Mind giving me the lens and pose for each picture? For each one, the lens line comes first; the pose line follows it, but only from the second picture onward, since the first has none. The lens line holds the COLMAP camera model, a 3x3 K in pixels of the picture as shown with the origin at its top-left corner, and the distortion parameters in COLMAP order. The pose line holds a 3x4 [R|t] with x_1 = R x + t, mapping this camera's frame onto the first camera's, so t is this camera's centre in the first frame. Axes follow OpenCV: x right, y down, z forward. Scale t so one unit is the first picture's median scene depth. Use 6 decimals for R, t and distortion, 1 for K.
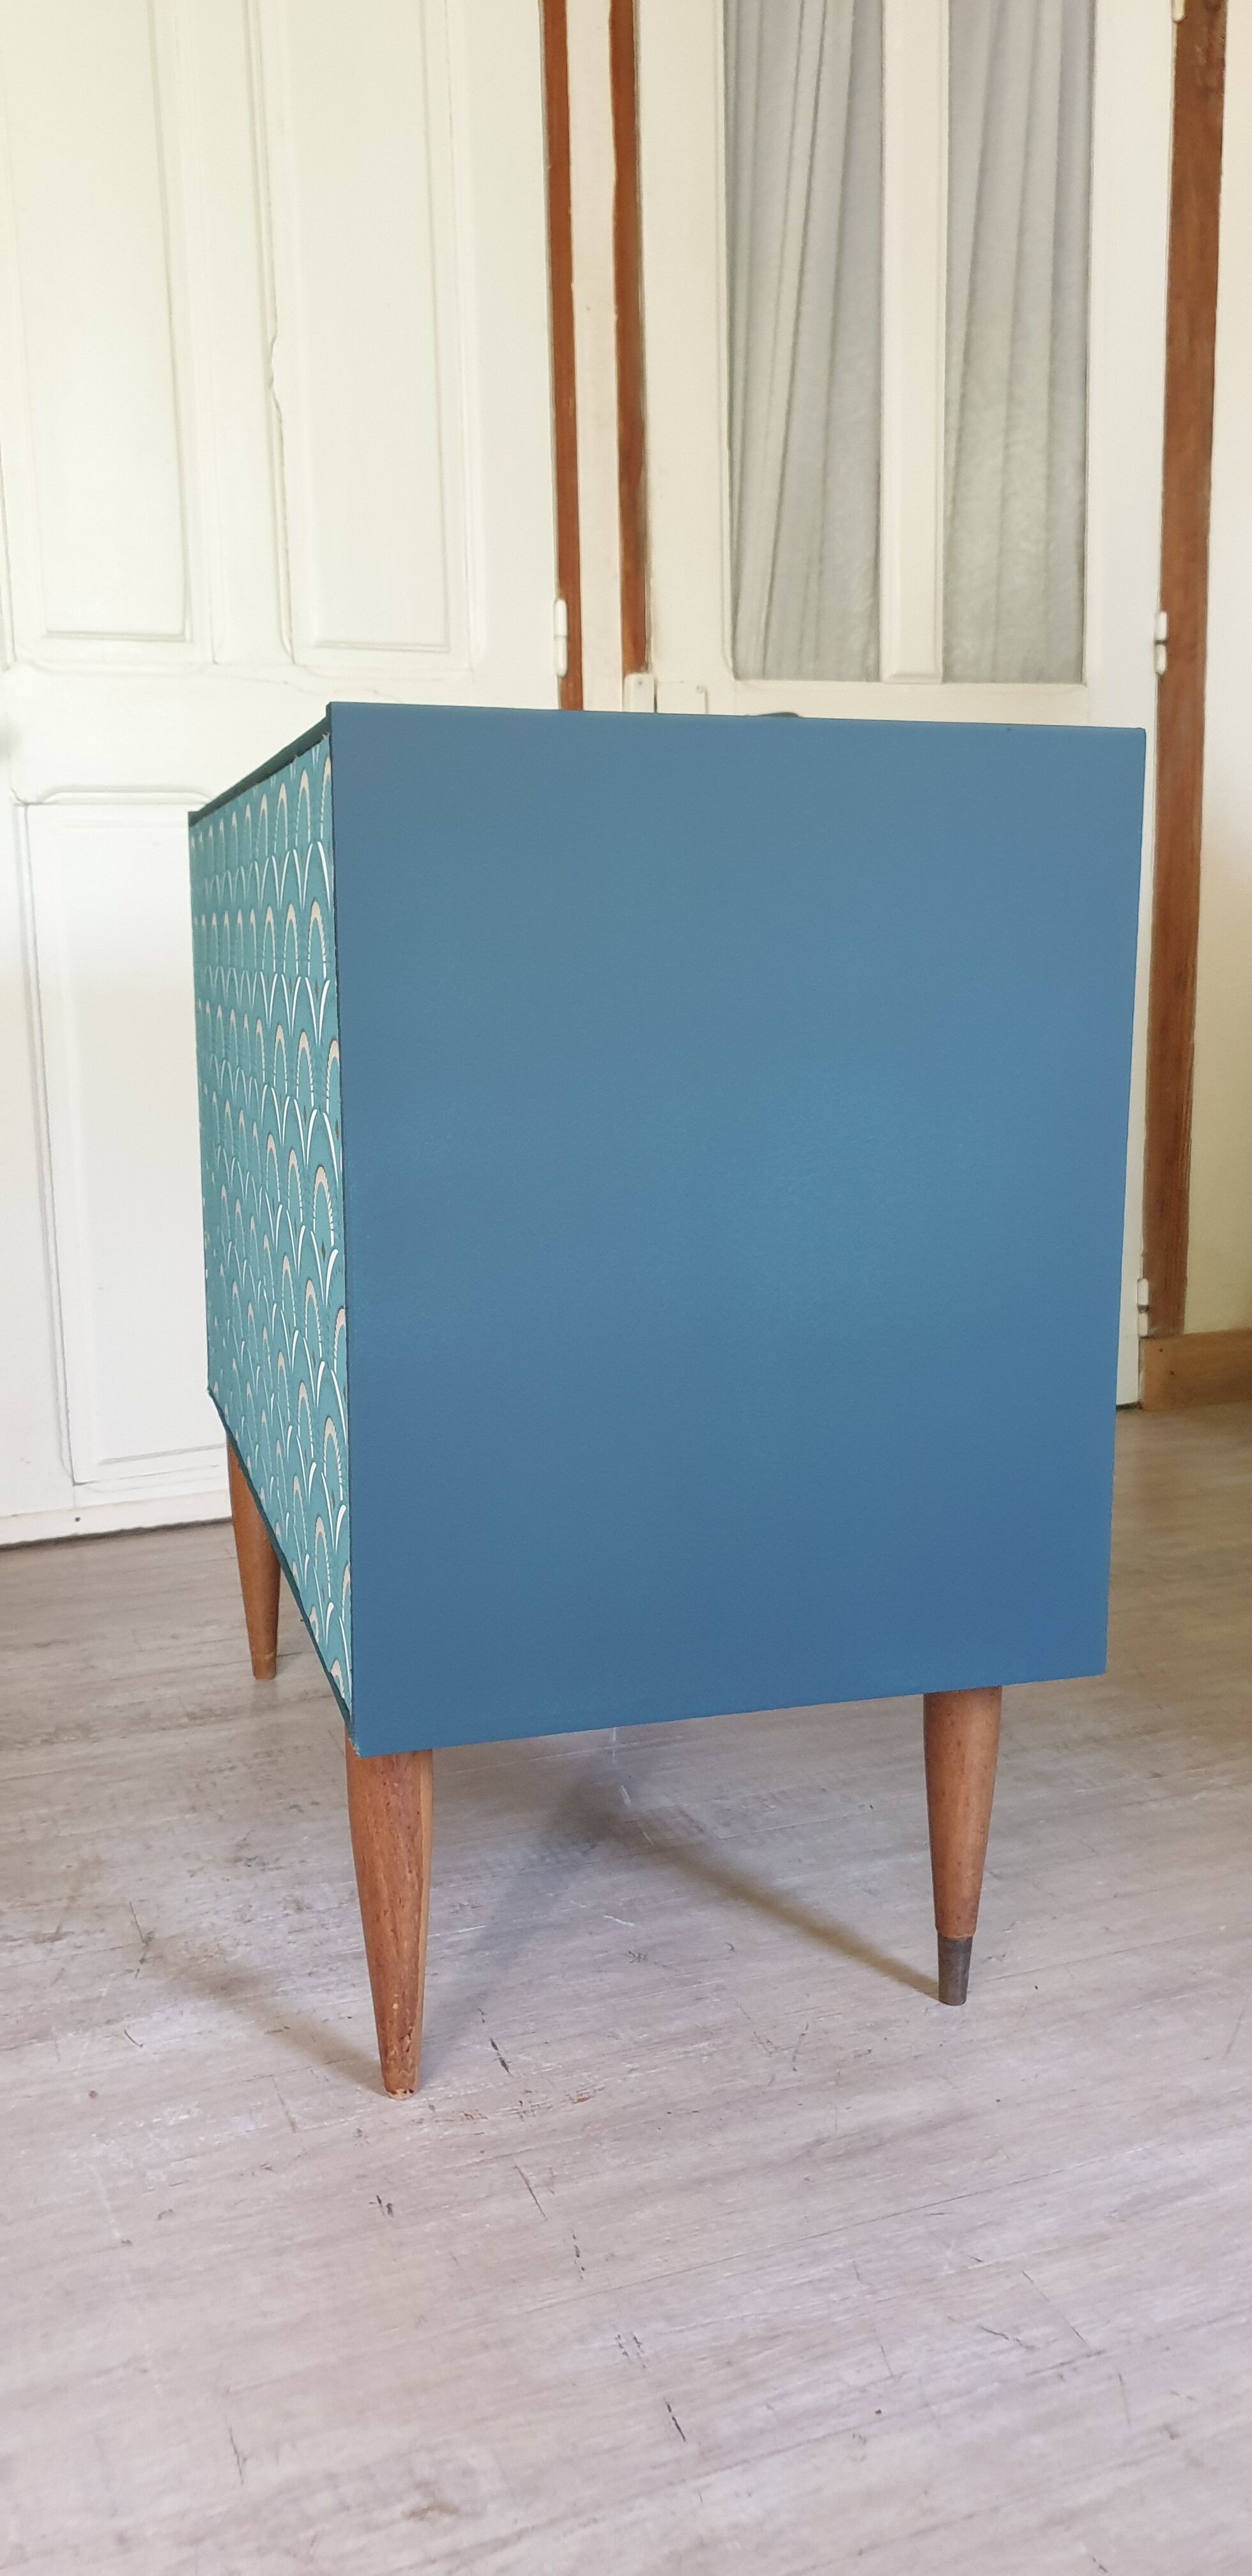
lens RADIAL K [[2010.5, 0, 640.4], [0, 2010.5, 1289.3], [0, 0, 1]] dist [-0.015758, 0.047662]
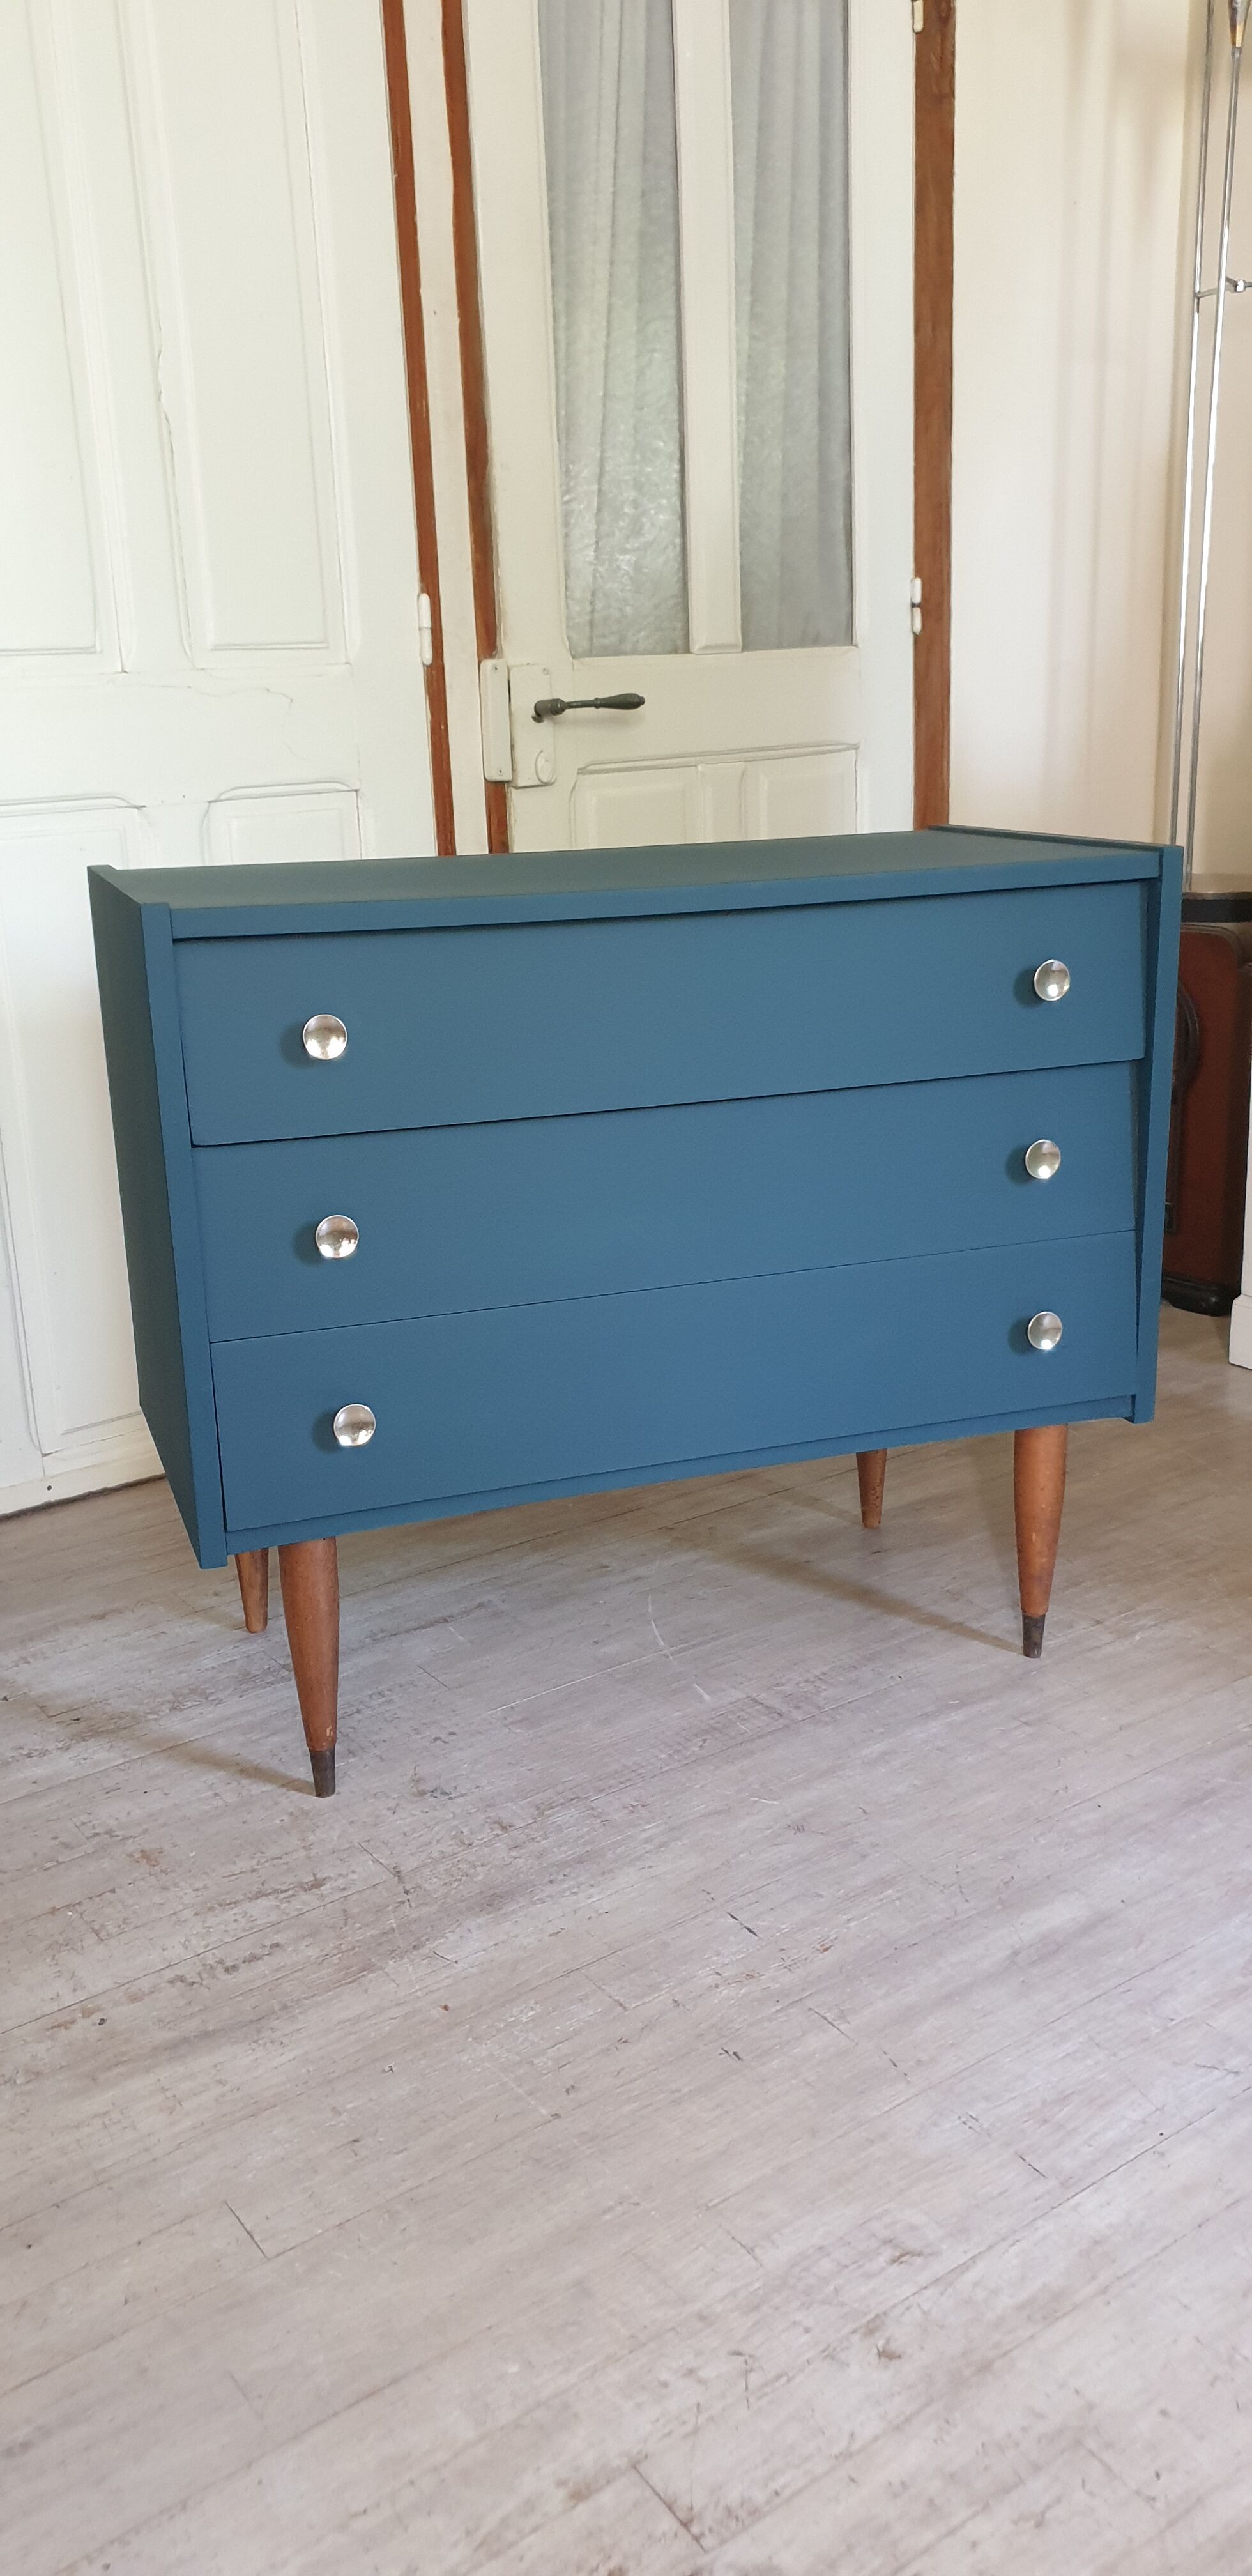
lens RADIAL K [[2010.5, 0, 611.1], [0, 2010.5, 1283.1], [0, 0, 1]] dist [-0.015758, 0.047662]
pose [[0.972075, -0.084381, 0.218977, -0.304881], [0.062771, 0.992611, 0.103840, -0.121796], [-0.226121, -0.087195, 0.970189, -0.135747]]
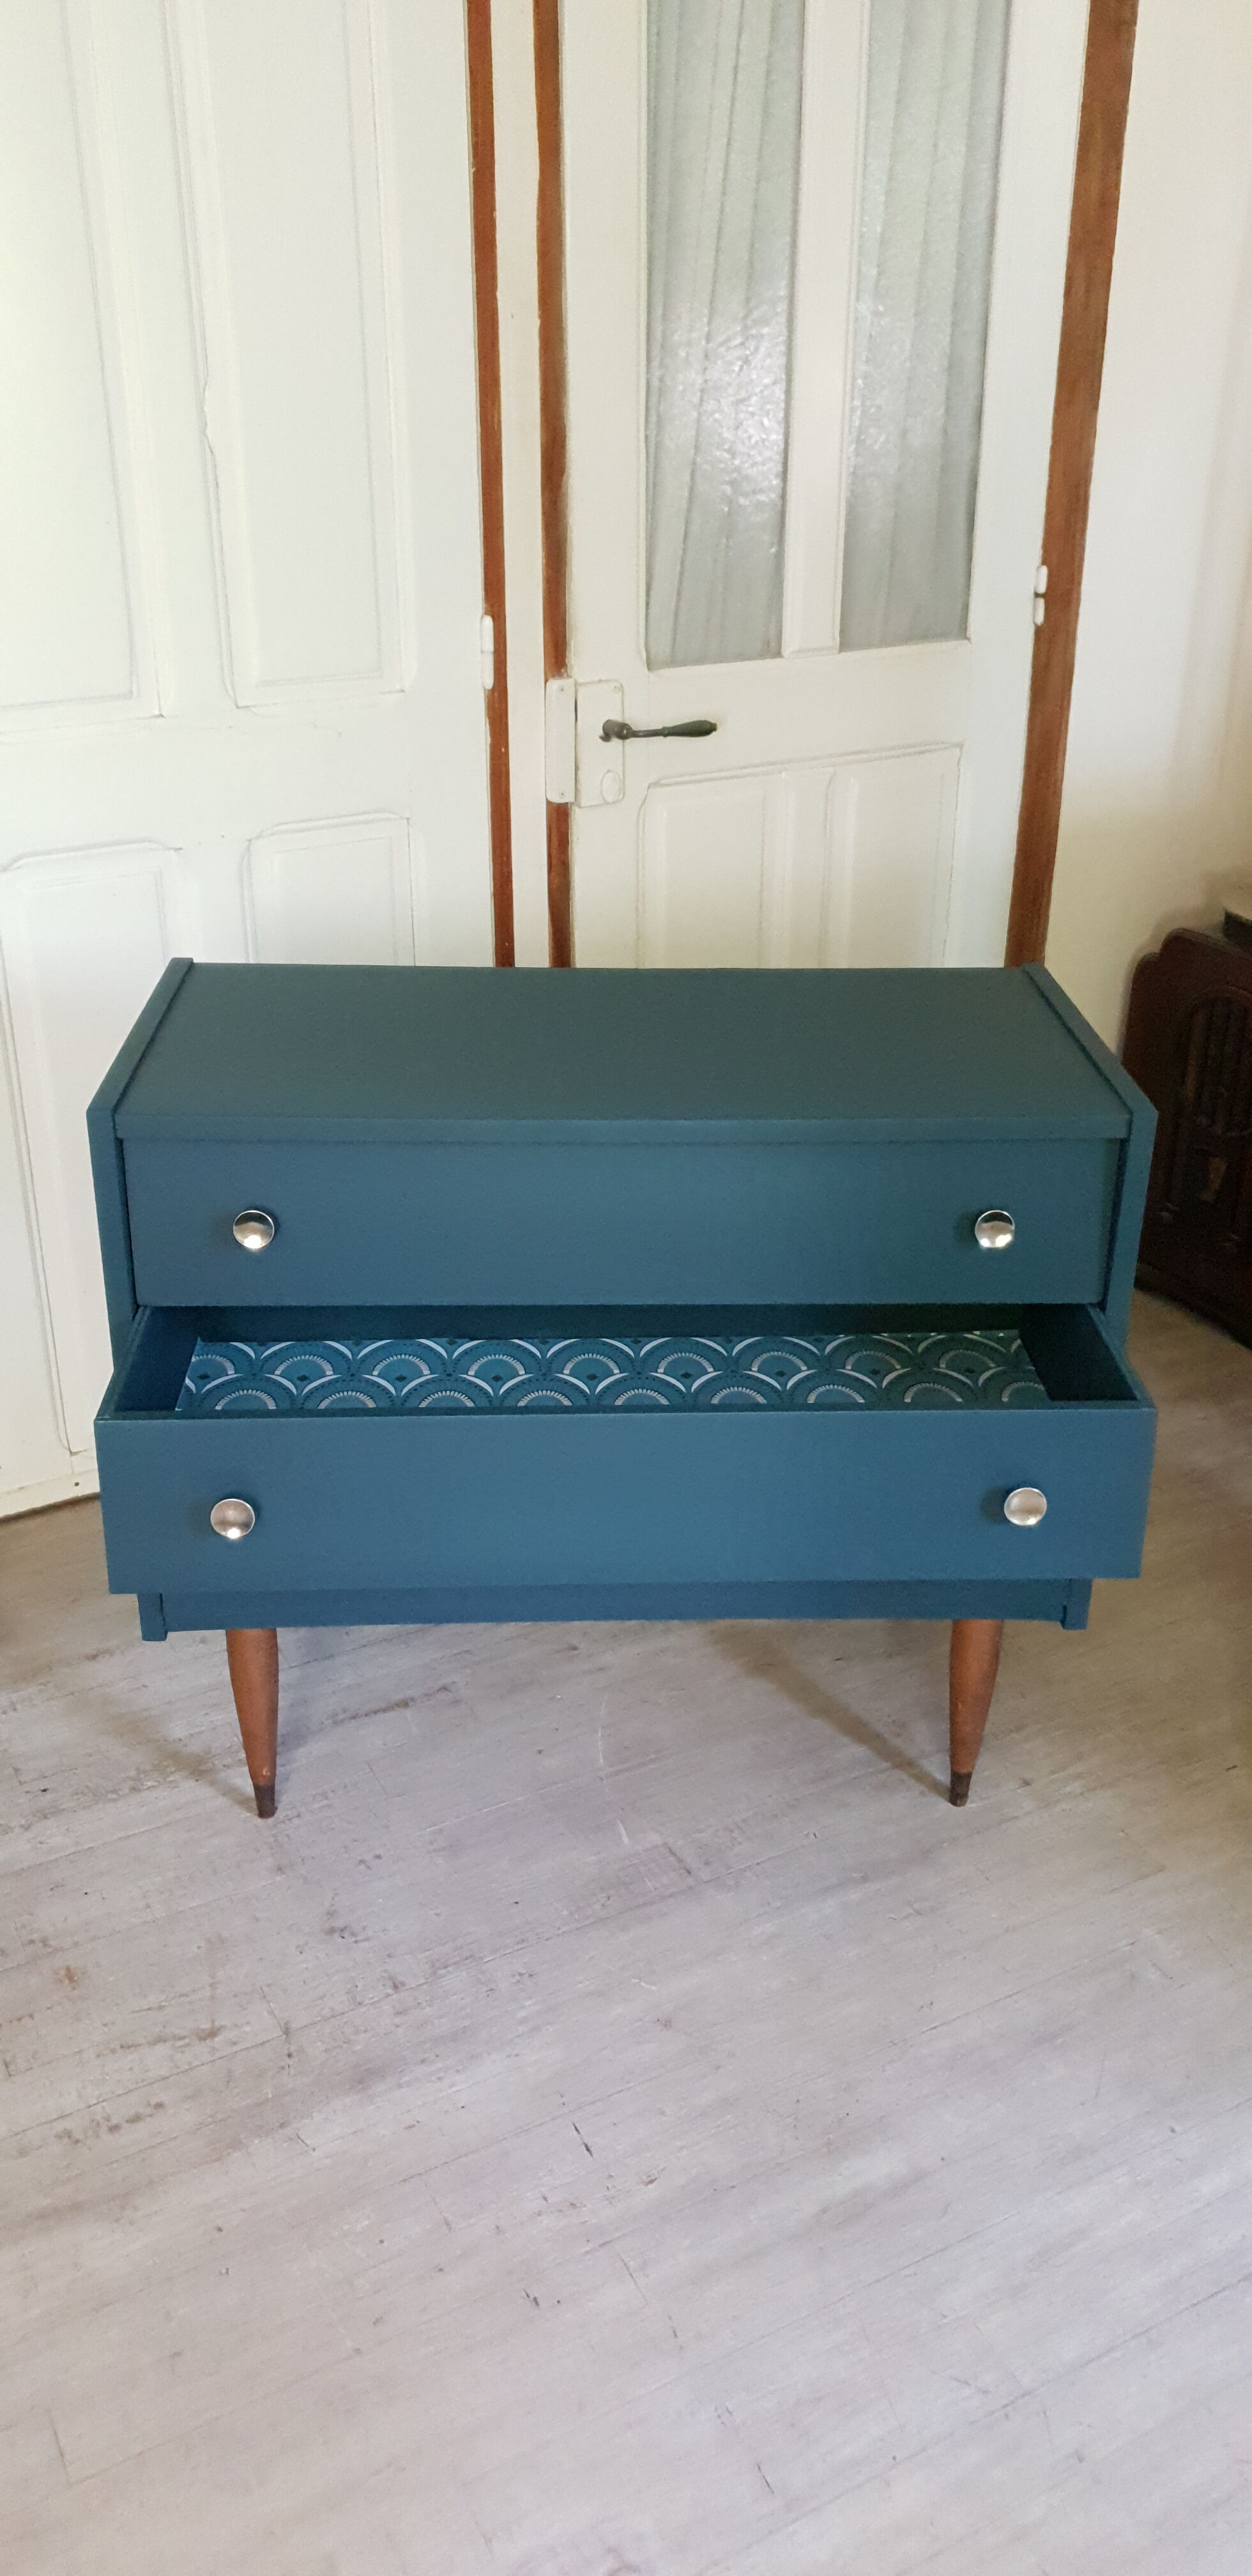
lens RADIAL K [[2010.5, 0, 649.7], [0, 2010.5, 1280.7], [0, 0, 1]] dist [-0.015758, 0.047662]
pose [[0.992232, -0.028684, 0.121052, -0.134156], [-0.004526, 0.964089, 0.265542, -0.422136], [-0.124322, -0.264027, 0.956470, -0.123132]]
